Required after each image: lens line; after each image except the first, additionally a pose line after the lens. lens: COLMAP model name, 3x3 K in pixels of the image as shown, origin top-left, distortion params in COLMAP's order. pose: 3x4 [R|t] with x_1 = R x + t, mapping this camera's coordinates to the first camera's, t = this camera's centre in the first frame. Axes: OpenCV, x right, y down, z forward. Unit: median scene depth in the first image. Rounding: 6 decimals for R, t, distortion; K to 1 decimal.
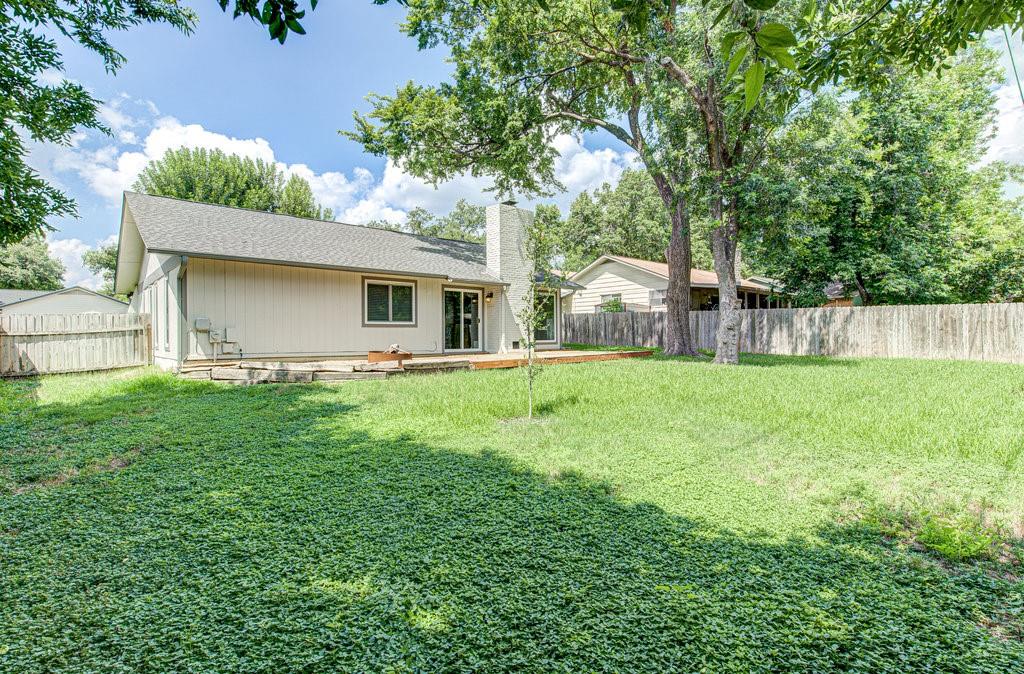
lens RADIAL K [[513.8, 0, 514.2], [0, 513.8, 334.4], [0, 0, 1]] dist [-0.002548, 0.000002]
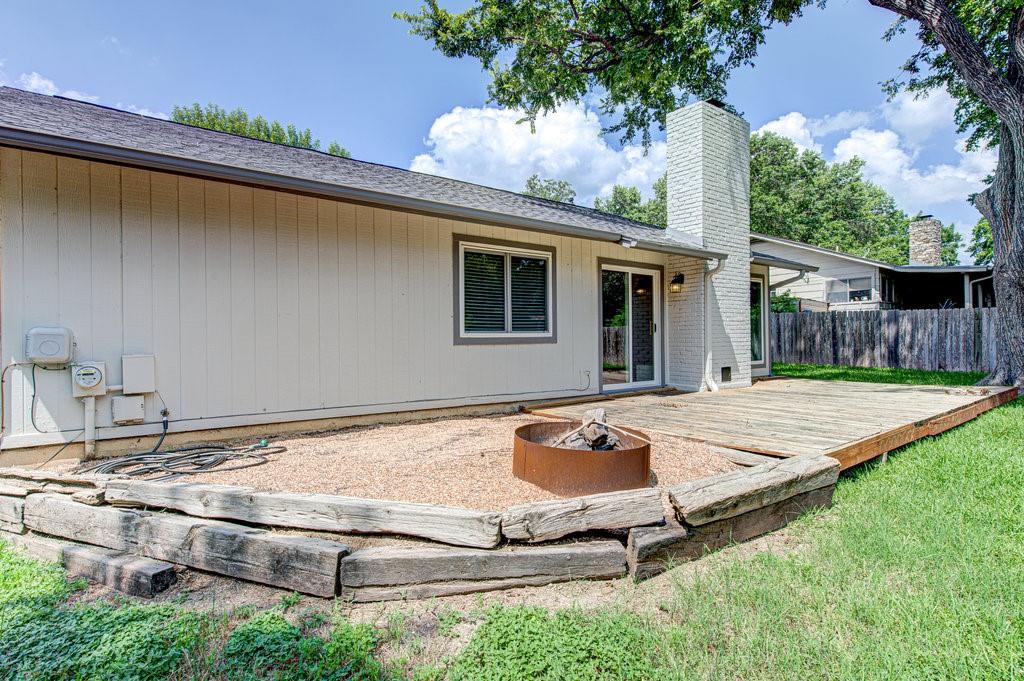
lens RADIAL K [[516.6, 0, 508.6], [0, 516.6, 331.8], [0, 0, 1]] dist [0.004485, -0.000579]
pose [[0.996187, -0.006389, -0.087013, -0.184148], [0.005362, 0.999913, -0.012032, -0.017783], [0.087082, 0.011520, 0.996135, 0.484128]]
